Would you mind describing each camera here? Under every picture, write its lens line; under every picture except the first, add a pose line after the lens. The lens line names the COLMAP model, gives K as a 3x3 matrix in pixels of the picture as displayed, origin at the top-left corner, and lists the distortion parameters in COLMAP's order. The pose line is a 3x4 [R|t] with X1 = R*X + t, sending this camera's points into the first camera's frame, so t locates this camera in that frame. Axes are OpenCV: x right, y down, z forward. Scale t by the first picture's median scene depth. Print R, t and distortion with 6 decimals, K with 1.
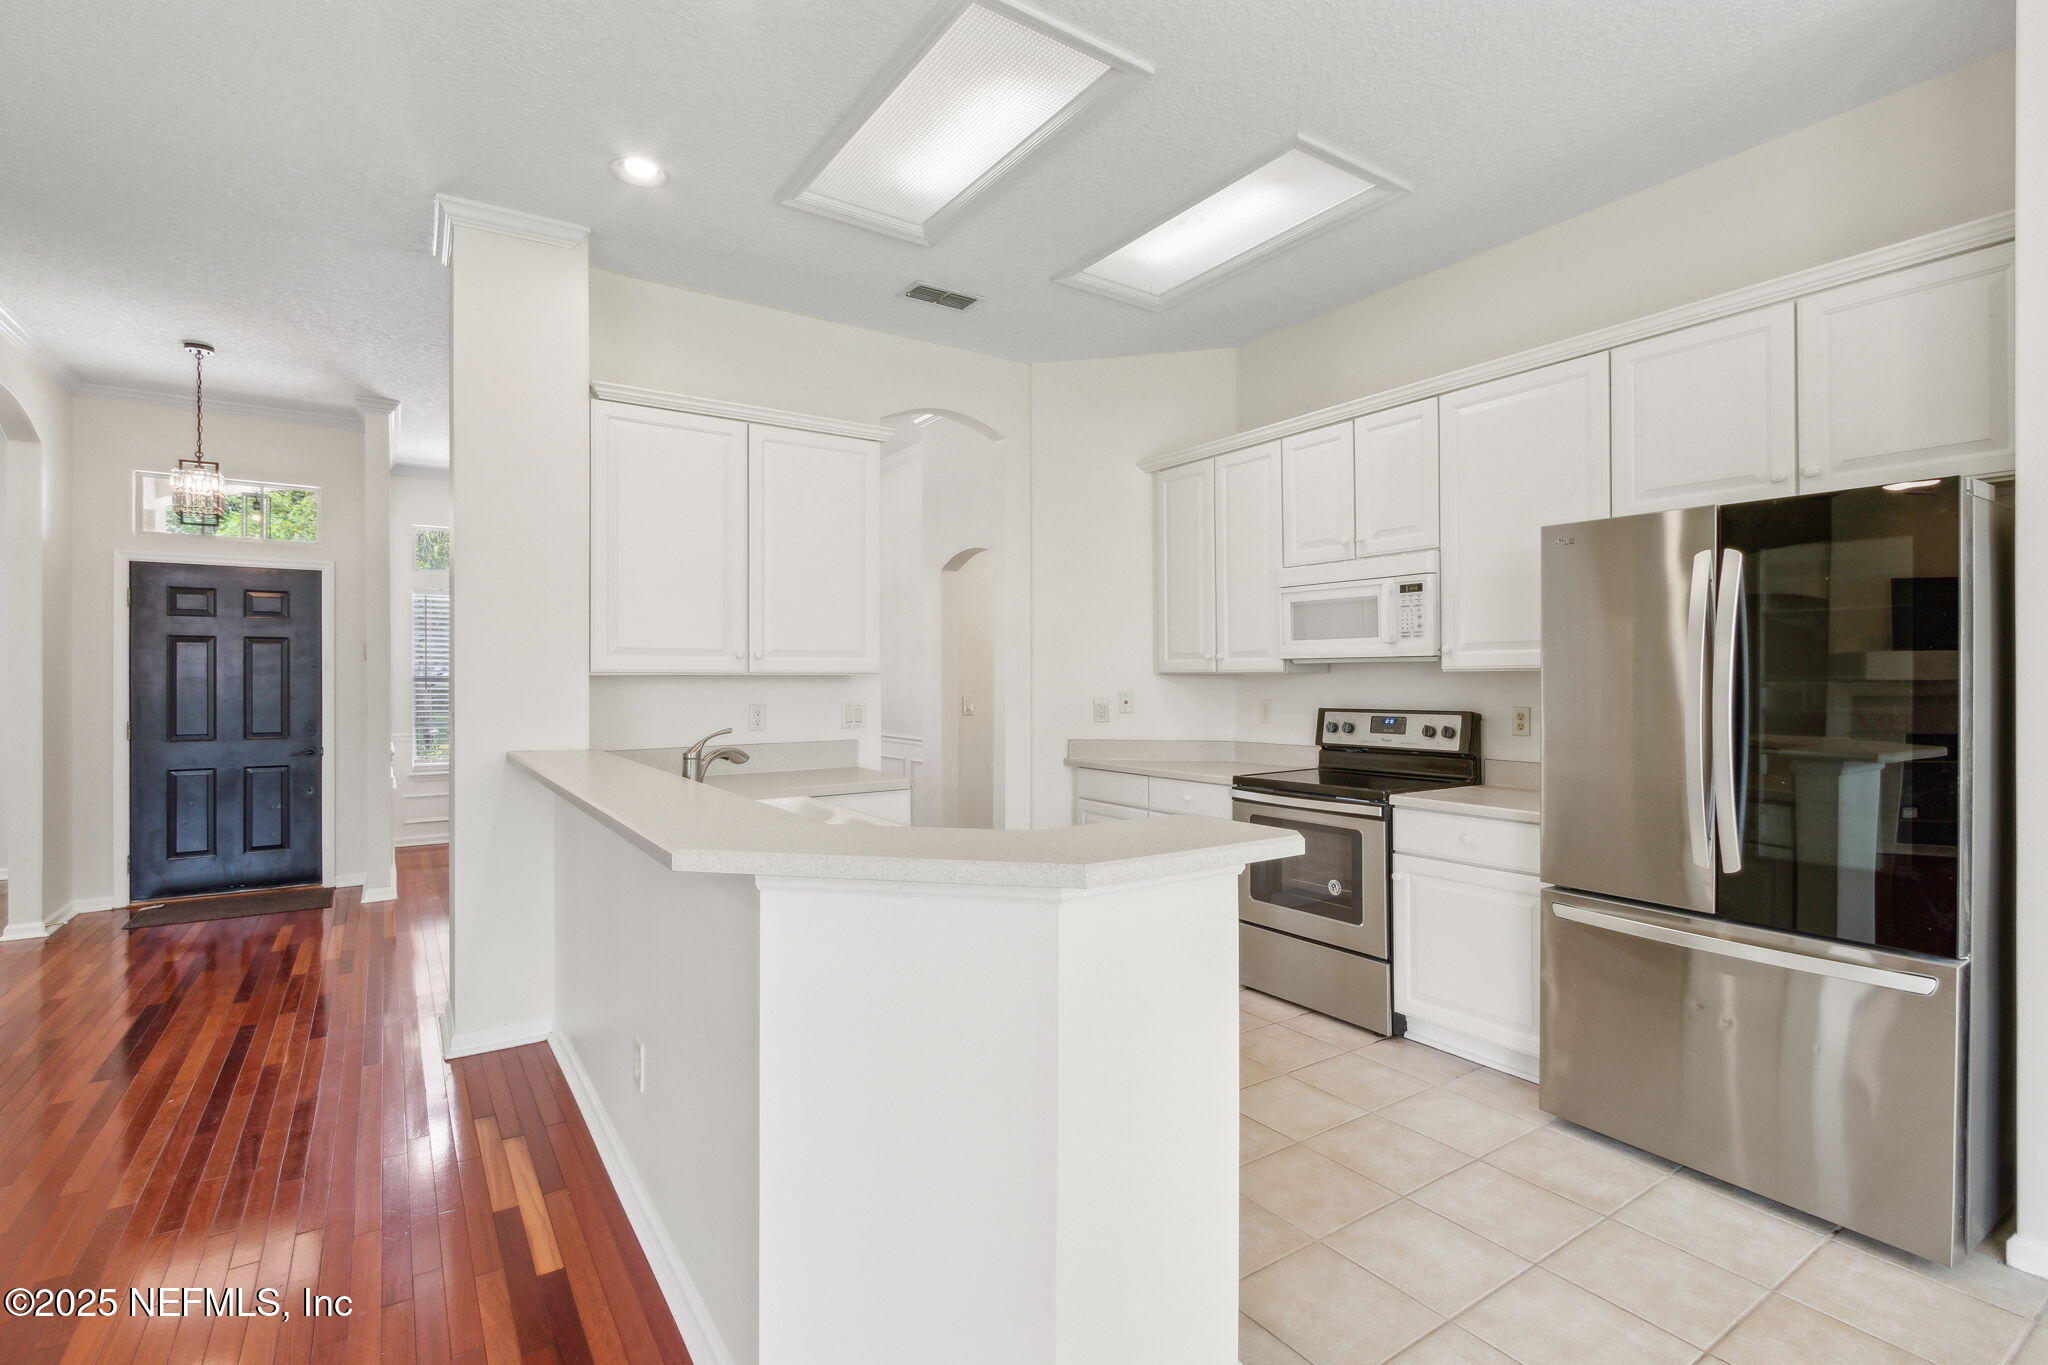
lens RADIAL K [[949.0, 0, 1021.0], [0, 949.0, 675.4], [0, 0, 1]] dist [-0.000331, 0.000014]
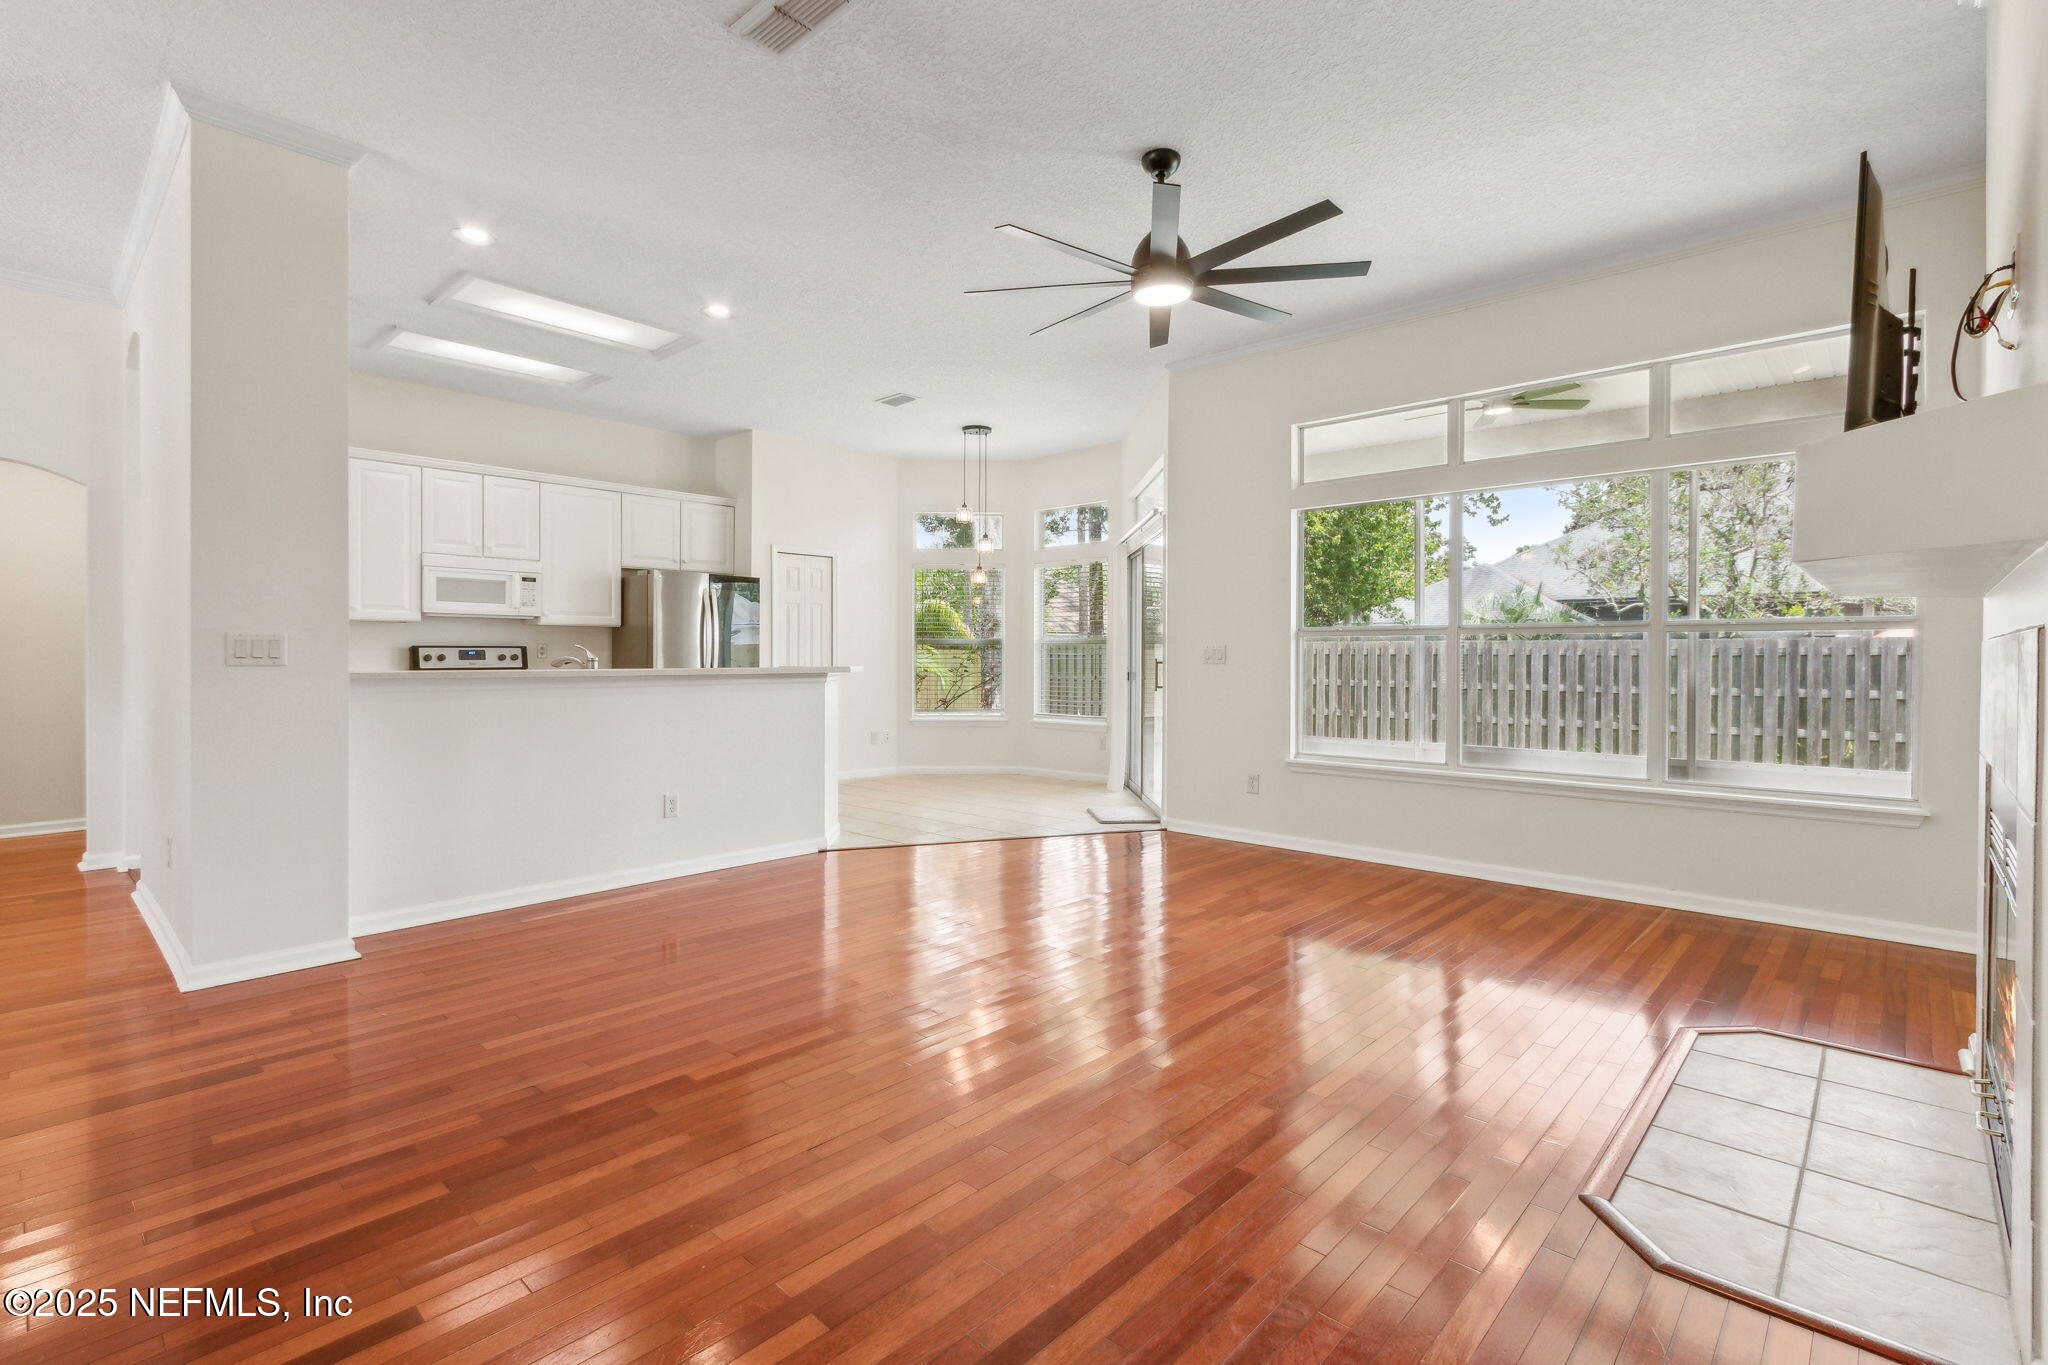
lens RADIAL K [[949.0, 0, 1021.0], [0, 949.0, 675.4], [0, 0, 1]] dist [-0.000331, 0.000014]
pose [[-0.226120, -0.028434, 0.973684, -1.552669], [-0.023290, 0.999446, 0.023778, 0.027172], [-0.973821, -0.017300, -0.226657, 0.448773]]
